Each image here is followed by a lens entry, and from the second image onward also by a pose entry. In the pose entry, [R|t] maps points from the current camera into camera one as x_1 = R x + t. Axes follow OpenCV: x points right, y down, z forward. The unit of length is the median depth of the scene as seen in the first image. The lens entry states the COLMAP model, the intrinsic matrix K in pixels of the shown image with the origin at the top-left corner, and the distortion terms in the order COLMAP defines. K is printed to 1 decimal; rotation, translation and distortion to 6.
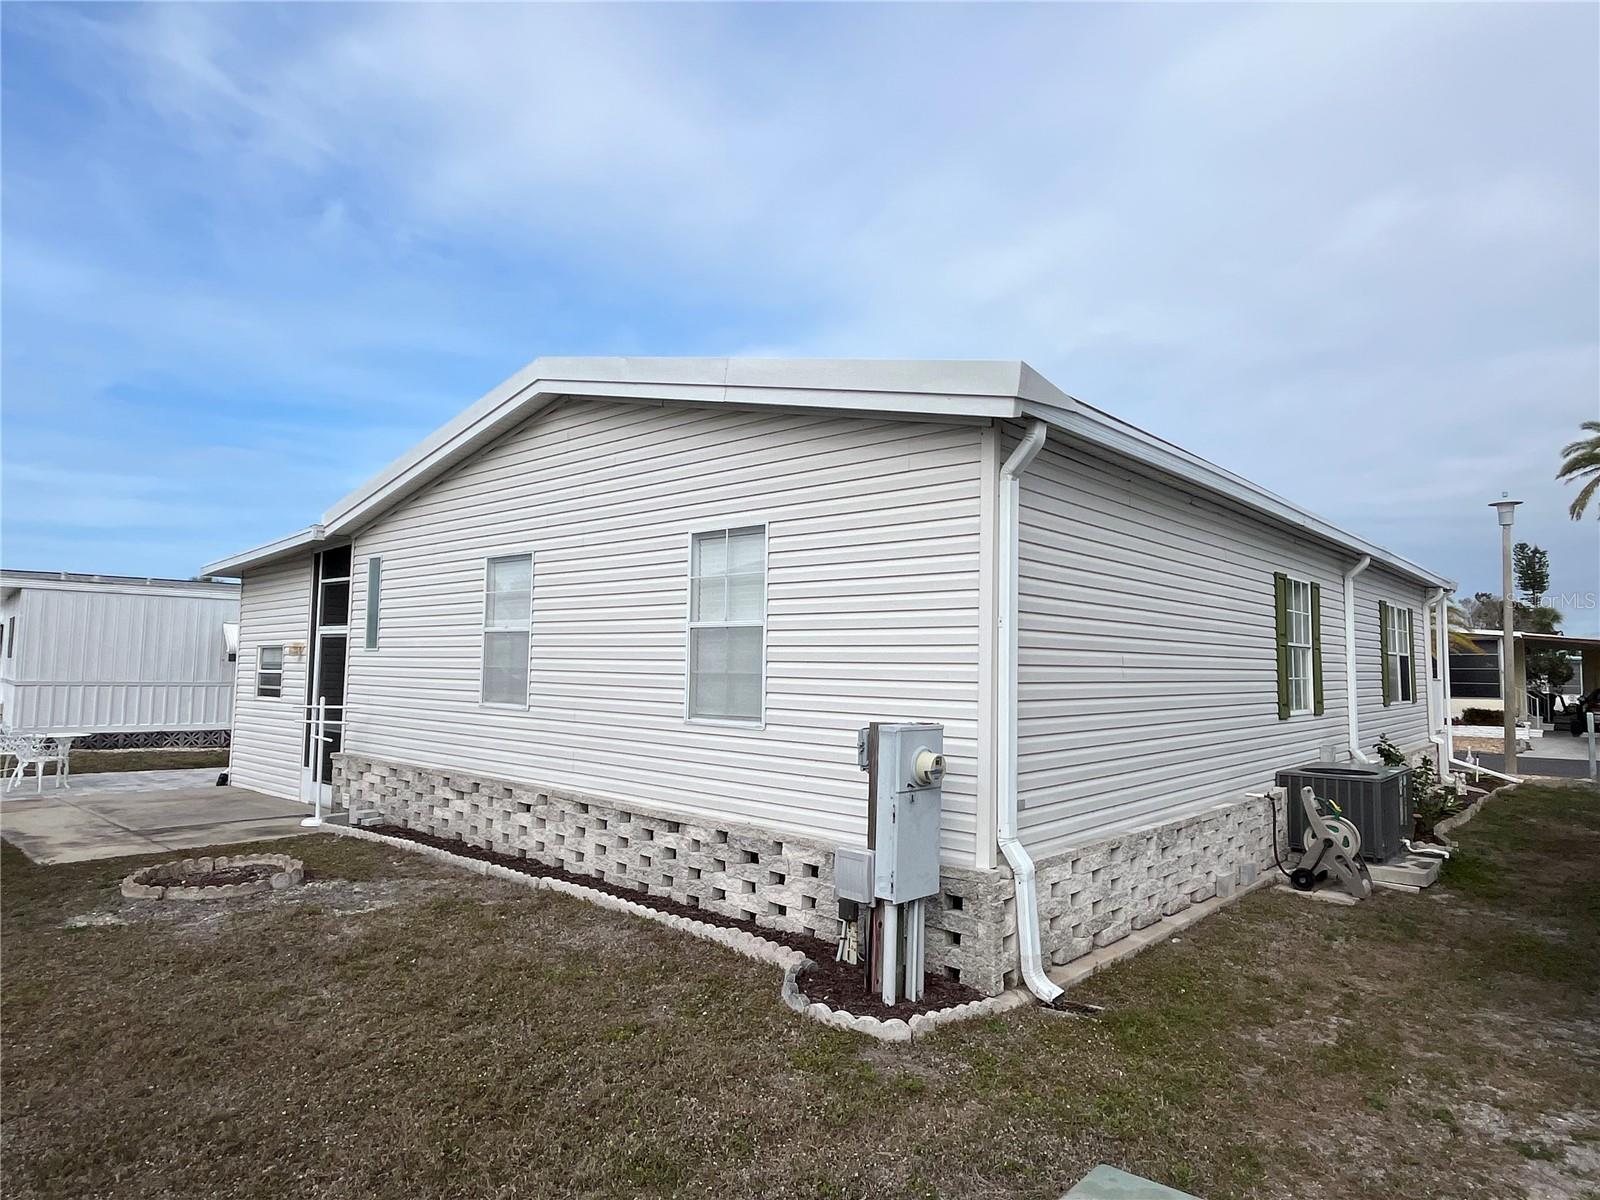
lens RADIAL K [[963.2, 0, 802.3], [0, 963.2, 593.7], [0, 0, 1]] dist [-0.003411, -0.001424]
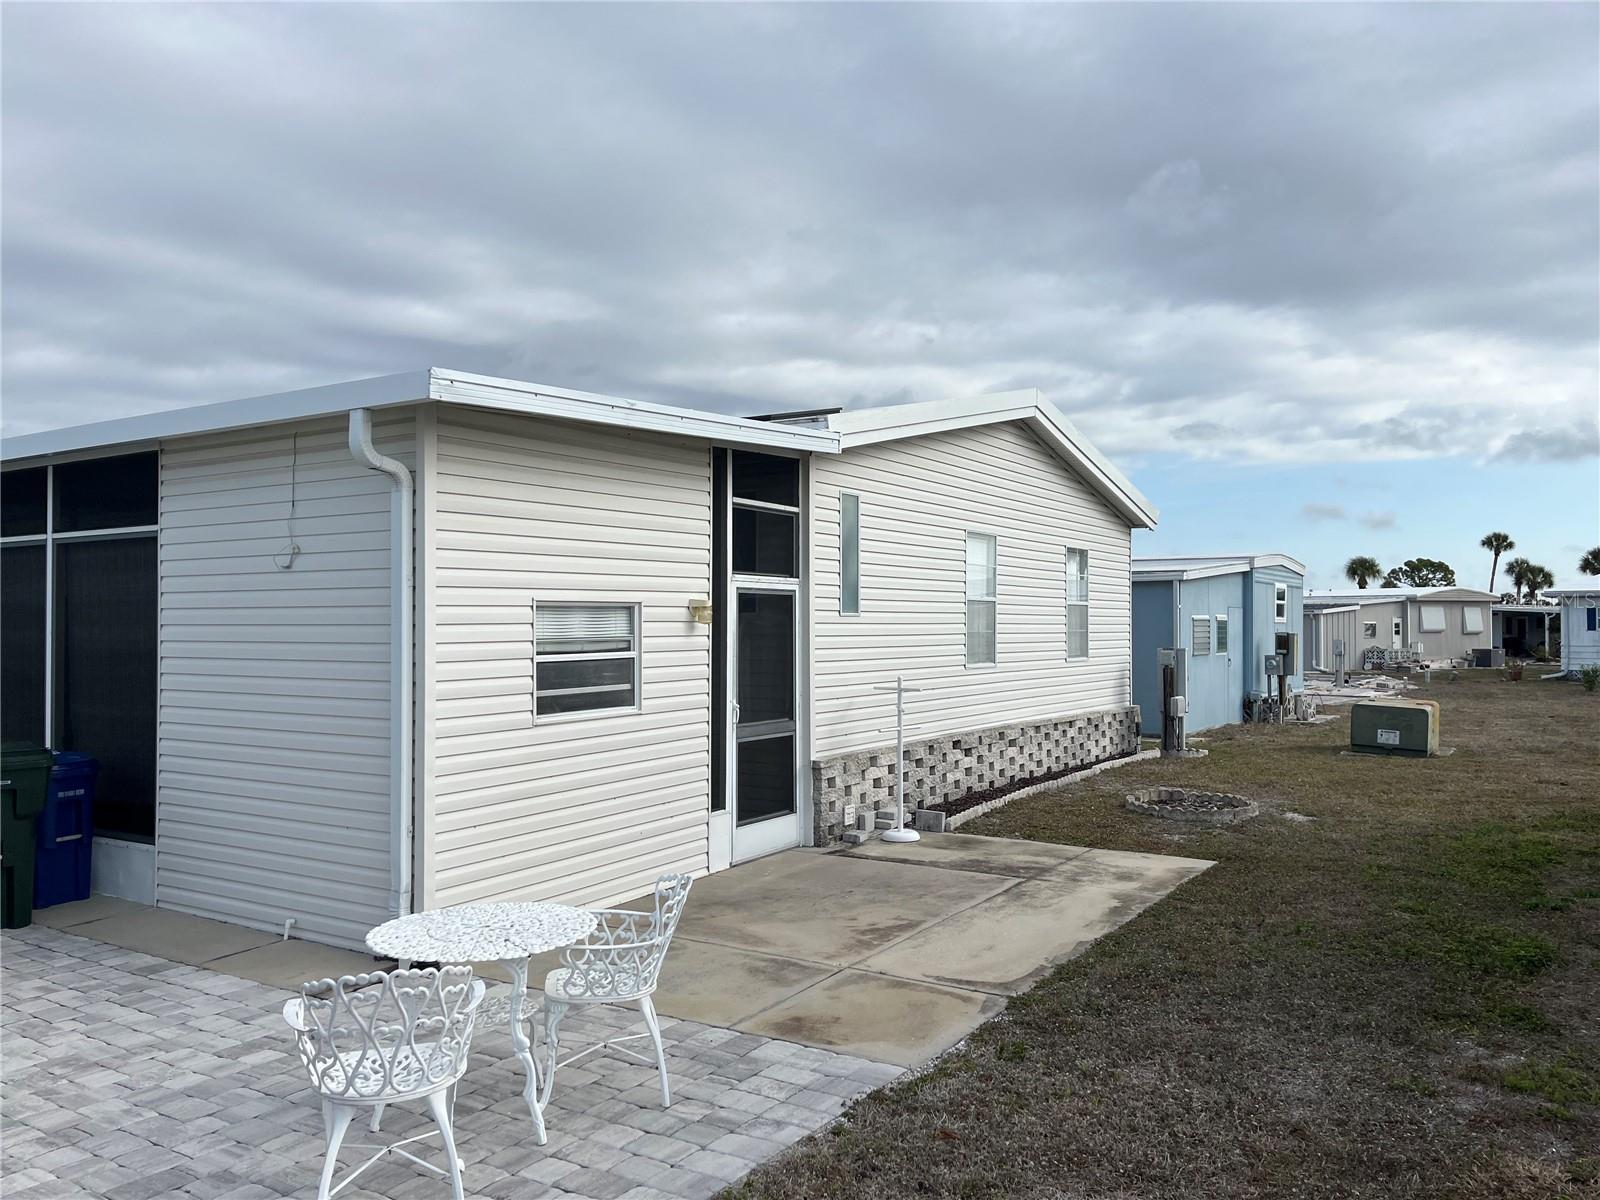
lens RADIAL K [[1216.8, 0, 801.0], [0, 1216.8, 607.3], [0, 0, 1]] dist [0.001644, -0.000005]
pose [[-0.166829, -0.005569, 0.985970, -1.411119], [-0.081353, 0.996652, -0.008135, 0.063990], [-0.982624, -0.081569, -0.166724, 1.212326]]
